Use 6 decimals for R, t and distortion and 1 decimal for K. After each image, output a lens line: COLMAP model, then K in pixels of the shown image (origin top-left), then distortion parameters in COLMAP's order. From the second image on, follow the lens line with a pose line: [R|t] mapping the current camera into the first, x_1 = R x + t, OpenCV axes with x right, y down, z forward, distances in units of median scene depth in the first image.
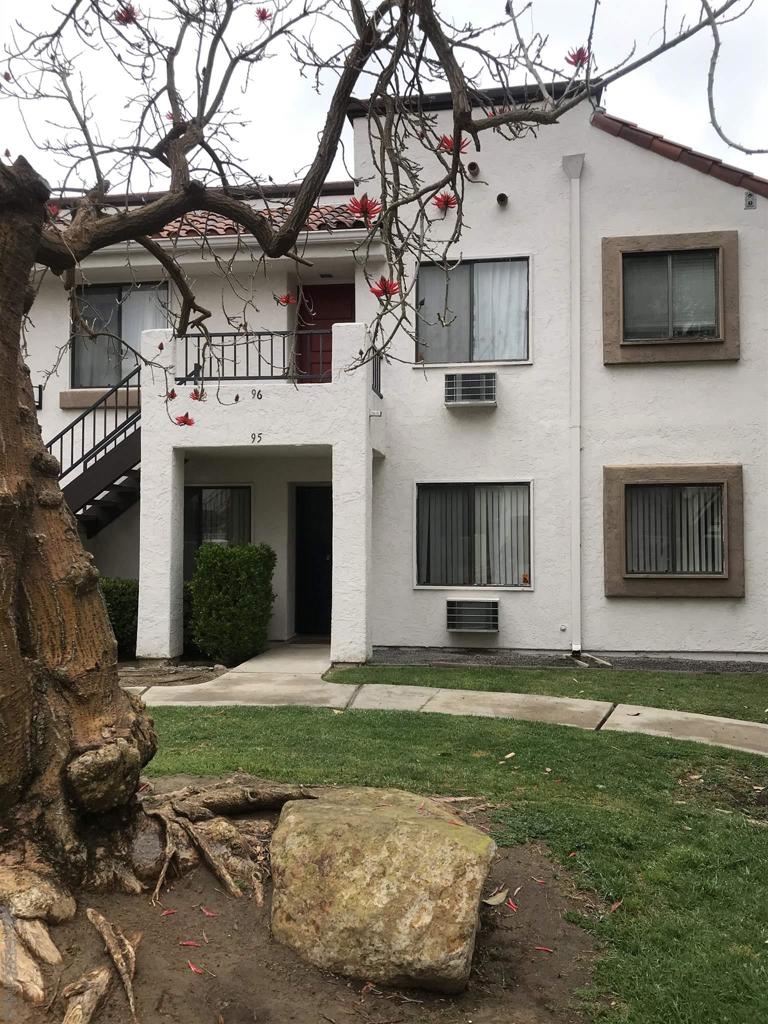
lens RADIAL K [[854.6, 0, 385.1], [0, 854.6, 511.1], [0, 0, 1]] dist [0.020832, -0.016289]
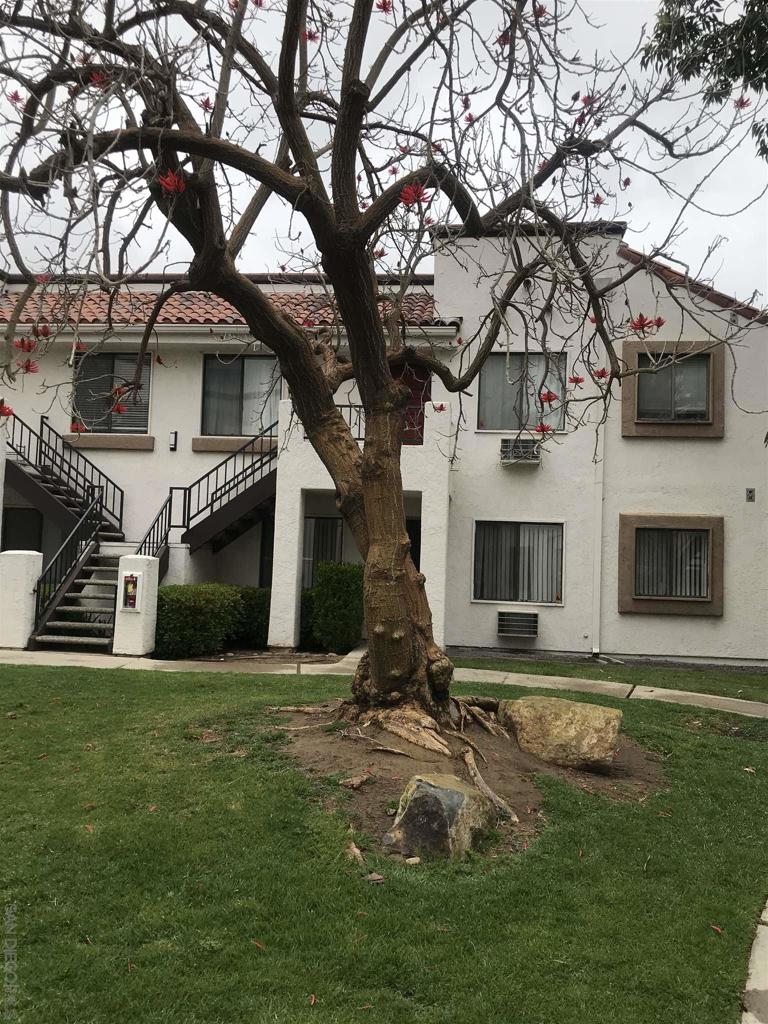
lens RADIAL K [[854.6, 0, 382.6], [0, 854.6, 511.6], [0, 0, 1]] dist [0.020832, -0.016289]
pose [[0.998856, 0.036969, 0.030335, -0.151880], [-0.036247, 0.999054, -0.024034, -0.010588], [-0.031195, 0.022907, 0.999251, -0.311082]]
